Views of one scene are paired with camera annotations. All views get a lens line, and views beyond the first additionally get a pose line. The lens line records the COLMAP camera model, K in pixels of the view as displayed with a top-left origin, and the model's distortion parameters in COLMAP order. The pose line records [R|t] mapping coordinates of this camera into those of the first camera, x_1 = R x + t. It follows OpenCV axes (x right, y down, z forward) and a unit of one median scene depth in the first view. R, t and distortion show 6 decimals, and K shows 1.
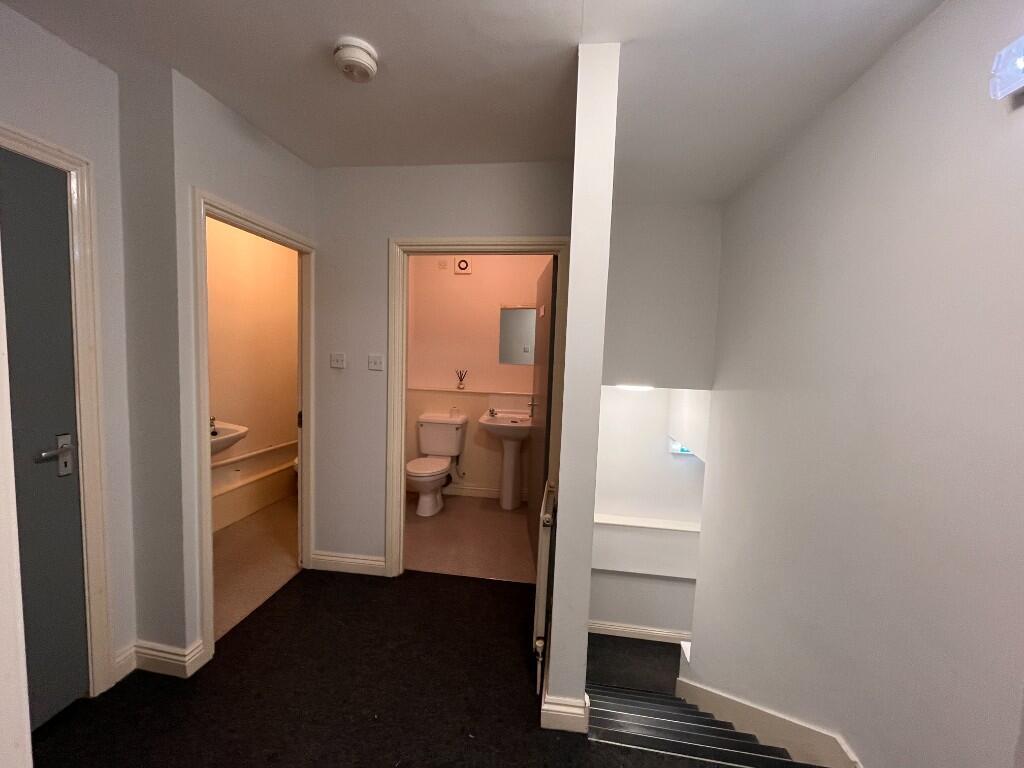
lens RADIAL K [[410.5, 0, 508.7], [0, 410.5, 384.0], [0, 0, 1]] dist [-0.000754, 0.000085]
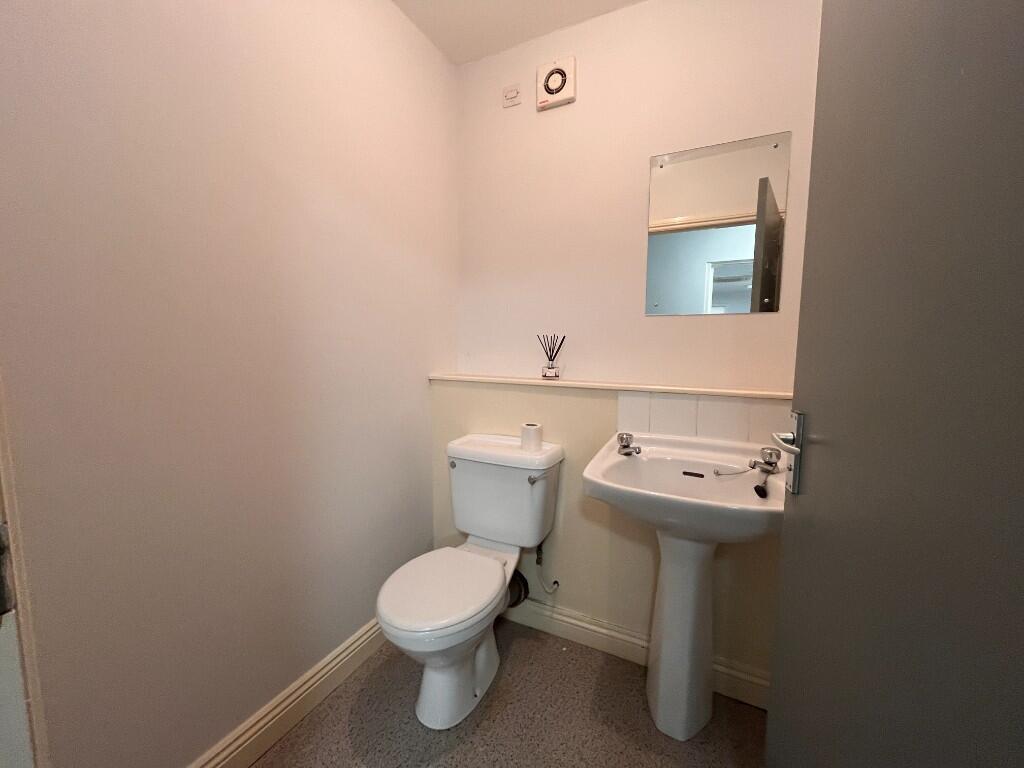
lens RADIAL K [[410.5, 0, 506.7], [0, 410.5, 384.8], [0, 0, 1]] dist [-0.000754, 0.000085]
pose [[0.941167, 0.002738, -0.337930, -0.017332], [0.003728, 0.999822, 0.018483, 0.010140], [0.337920, -0.018655, 0.940990, 0.608989]]
